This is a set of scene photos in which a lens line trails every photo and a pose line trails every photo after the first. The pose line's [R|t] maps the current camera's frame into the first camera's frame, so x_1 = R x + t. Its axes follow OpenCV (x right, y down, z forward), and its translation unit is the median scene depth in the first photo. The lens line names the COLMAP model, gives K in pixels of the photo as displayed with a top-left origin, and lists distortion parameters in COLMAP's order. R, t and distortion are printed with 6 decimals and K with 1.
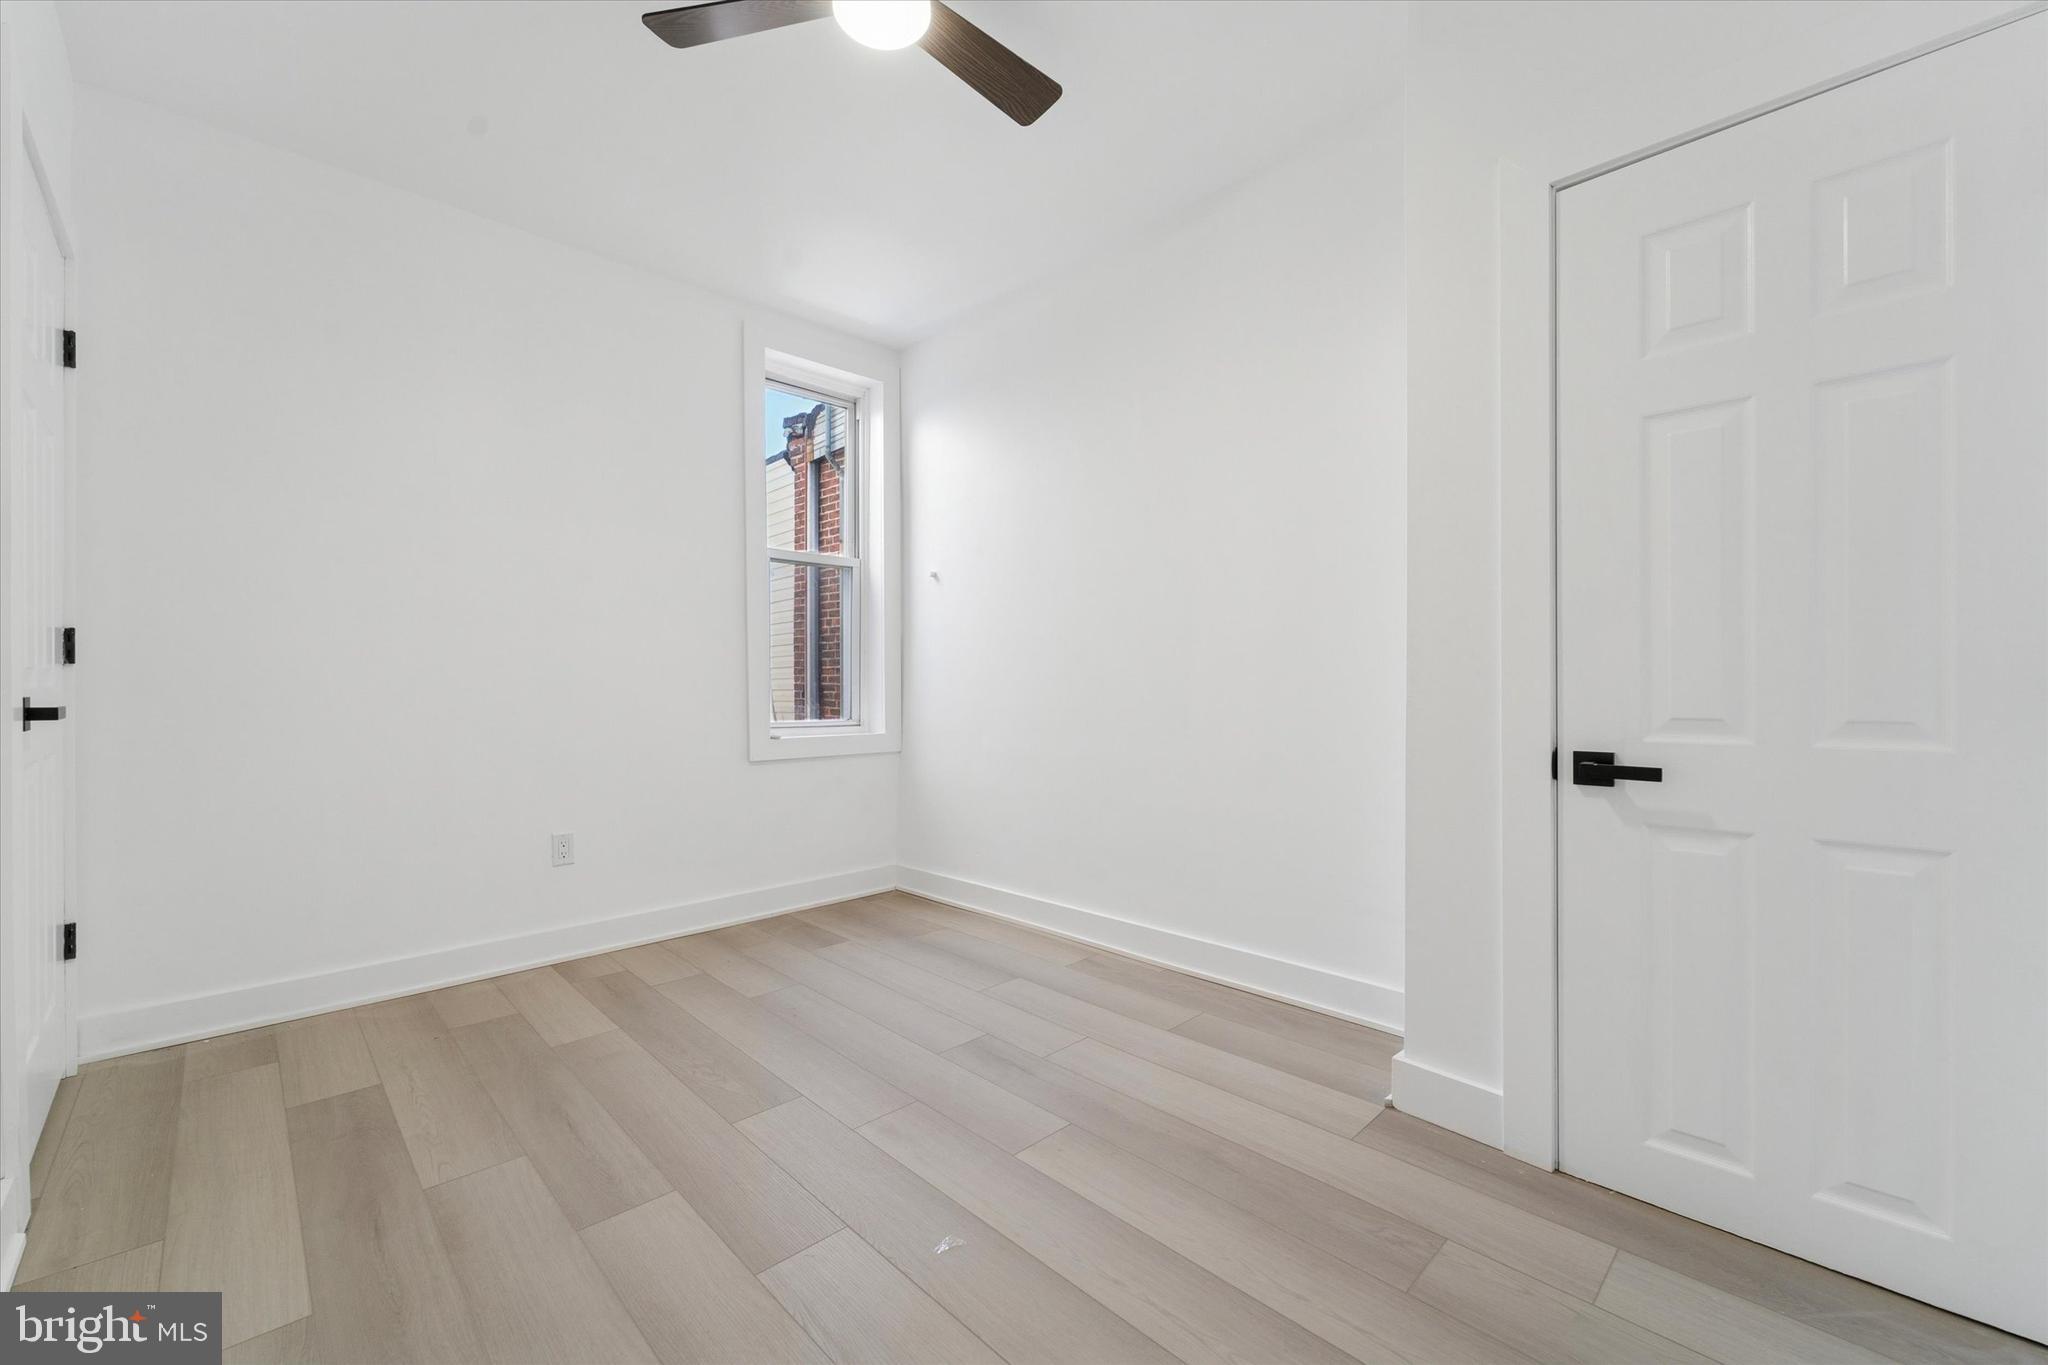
lens RADIAL K [[824.7, 0, 1028.9], [0, 824.7, 681.6], [0, 0, 1]] dist [0.006010, -0.001306]
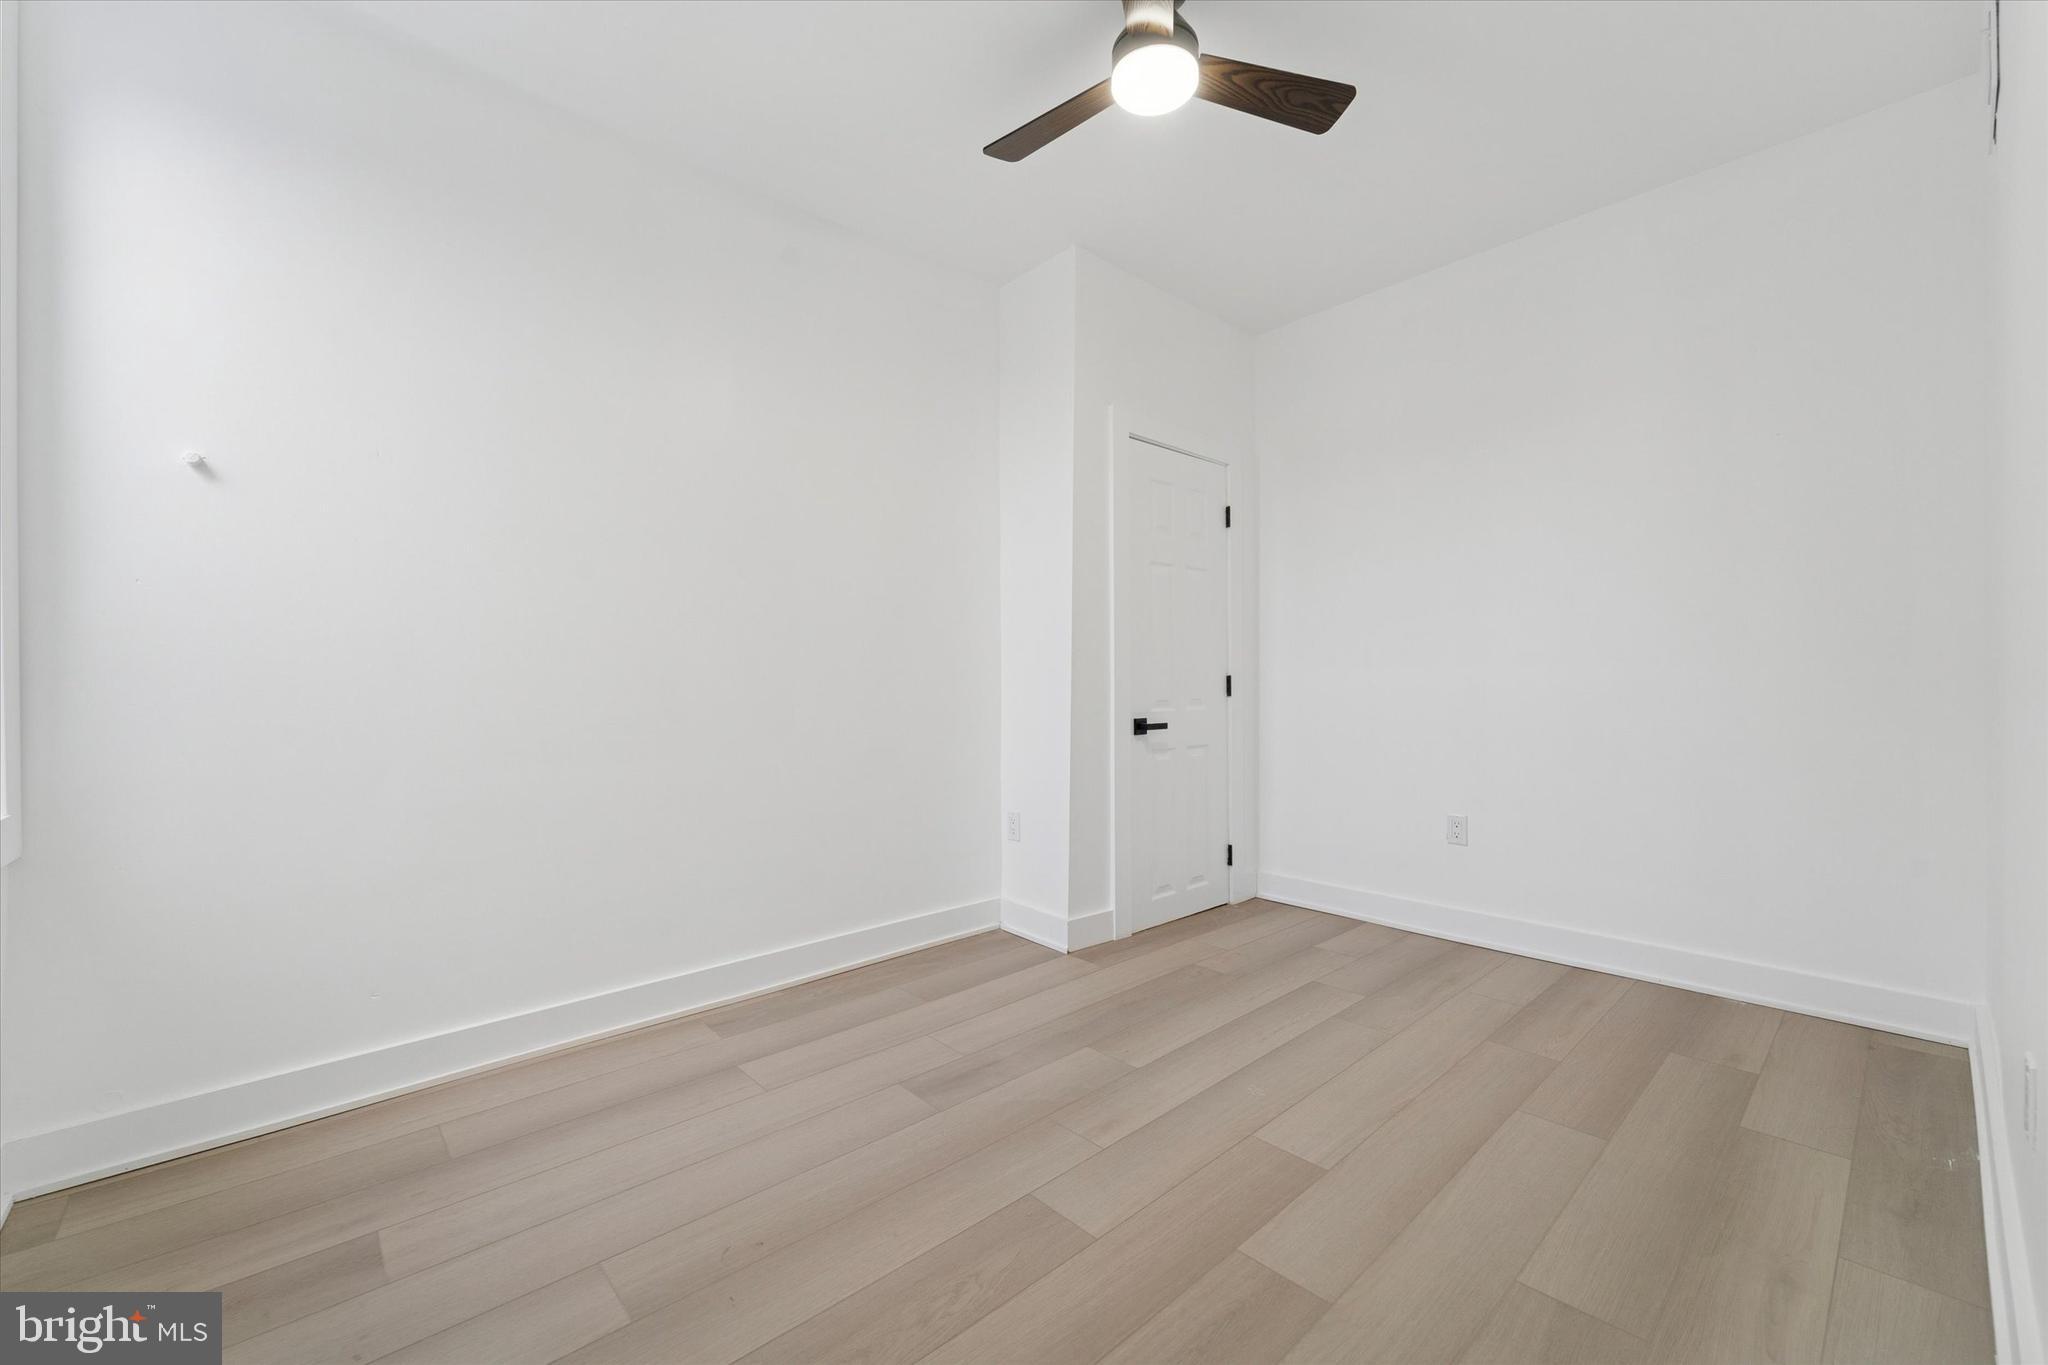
lens RADIAL K [[824.7, 0, 1028.3], [0, 824.7, 683.1], [0, 0, 1]] dist [0.006010, -0.001306]
pose [[0.024790, 0.005455, 0.999678, -1.178107], [0.003351, 0.999979, -0.005540, 0.007644], [-0.999687, 0.003487, 0.024771, 1.064752]]
